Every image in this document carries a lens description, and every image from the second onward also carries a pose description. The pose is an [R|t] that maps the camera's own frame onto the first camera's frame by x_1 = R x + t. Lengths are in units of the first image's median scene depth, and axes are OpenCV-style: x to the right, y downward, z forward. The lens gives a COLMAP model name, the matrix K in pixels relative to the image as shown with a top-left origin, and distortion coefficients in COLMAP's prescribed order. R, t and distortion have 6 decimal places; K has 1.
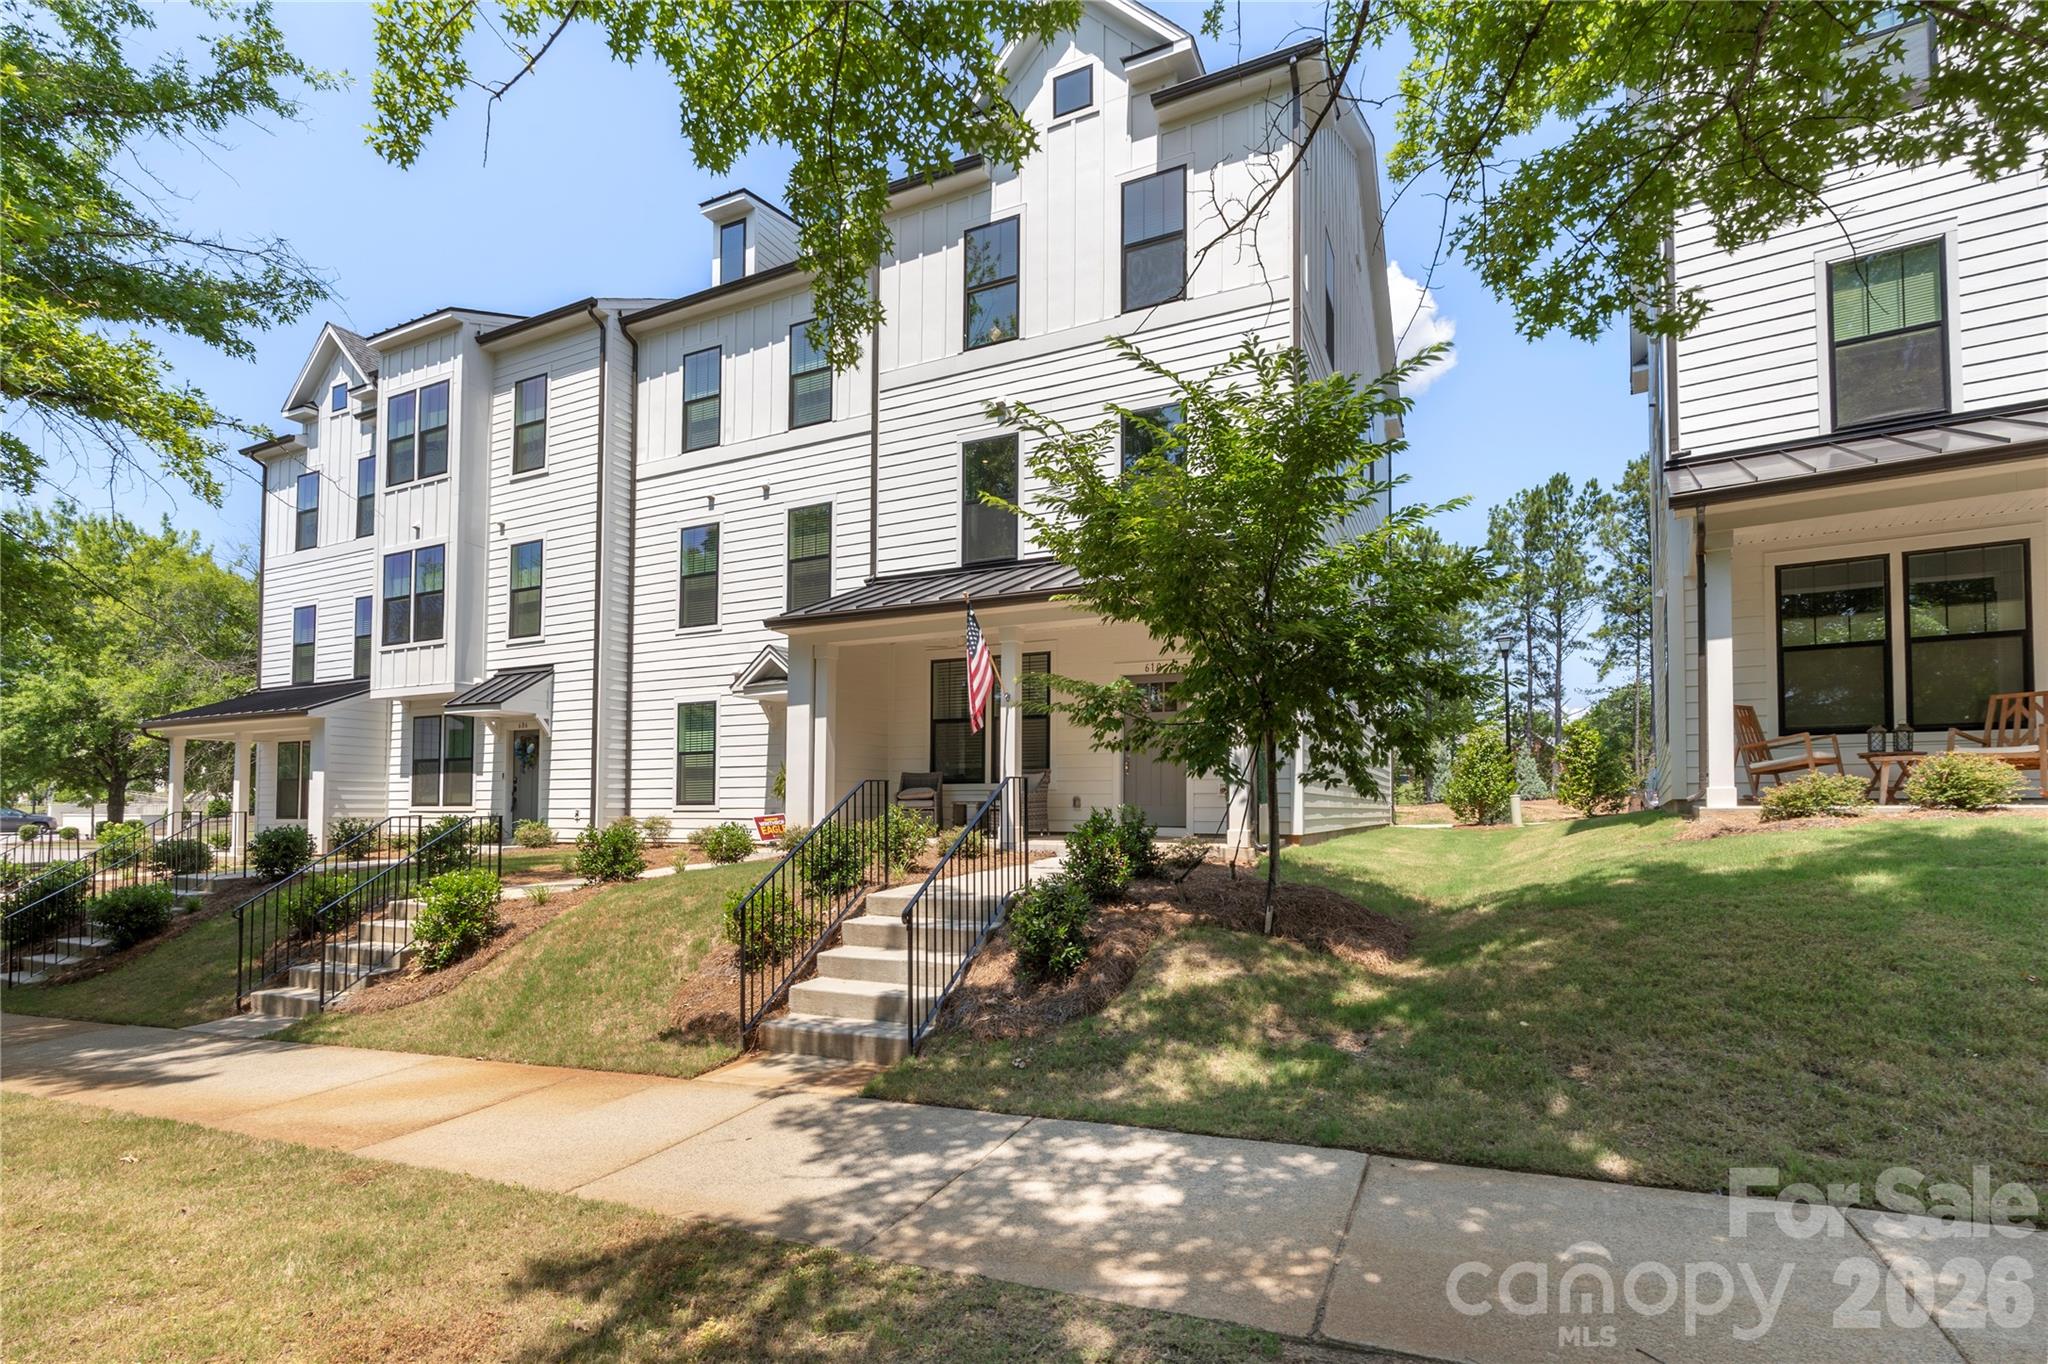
lens RADIAL K [[892.5, 0, 1024.0], [0, 892.5, 682.0], [0, 0, 1]] dist [-0.003869, -0.000153]
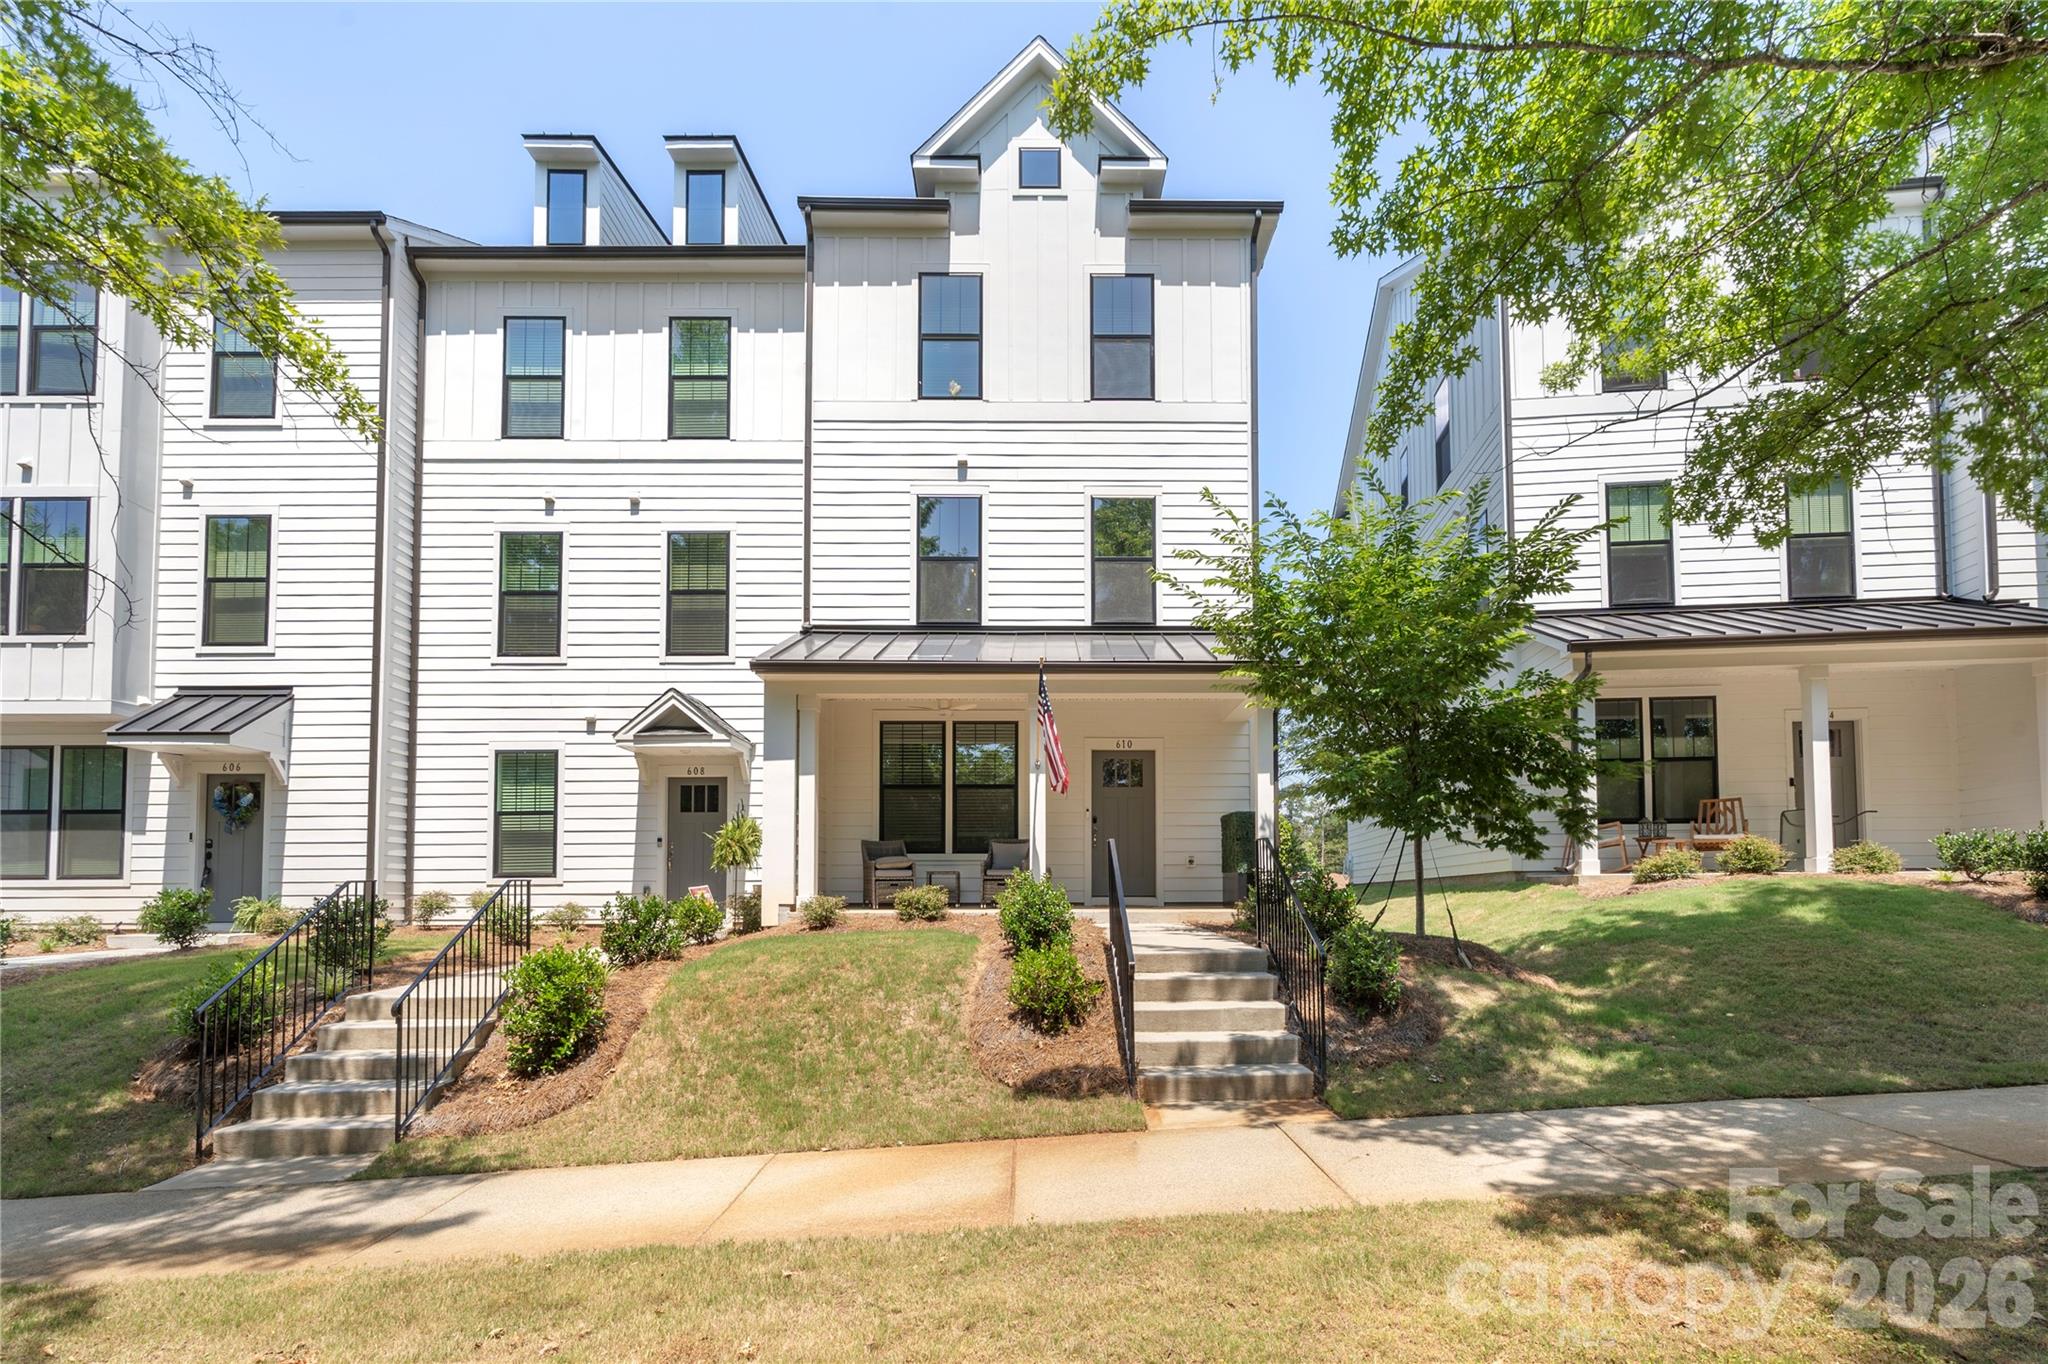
lens RADIAL K [[946.1, 0, 1025.1], [0, 946.1, 751.0], [0, 0, 1]] dist [-0.002027, -0.000463]
pose [[0.901659, 0.061807, 0.428008, -0.330330], [-0.055886, 0.998088, -0.026398, 0.020972], [-0.428822, -0.000117, 0.903389, 0.036433]]
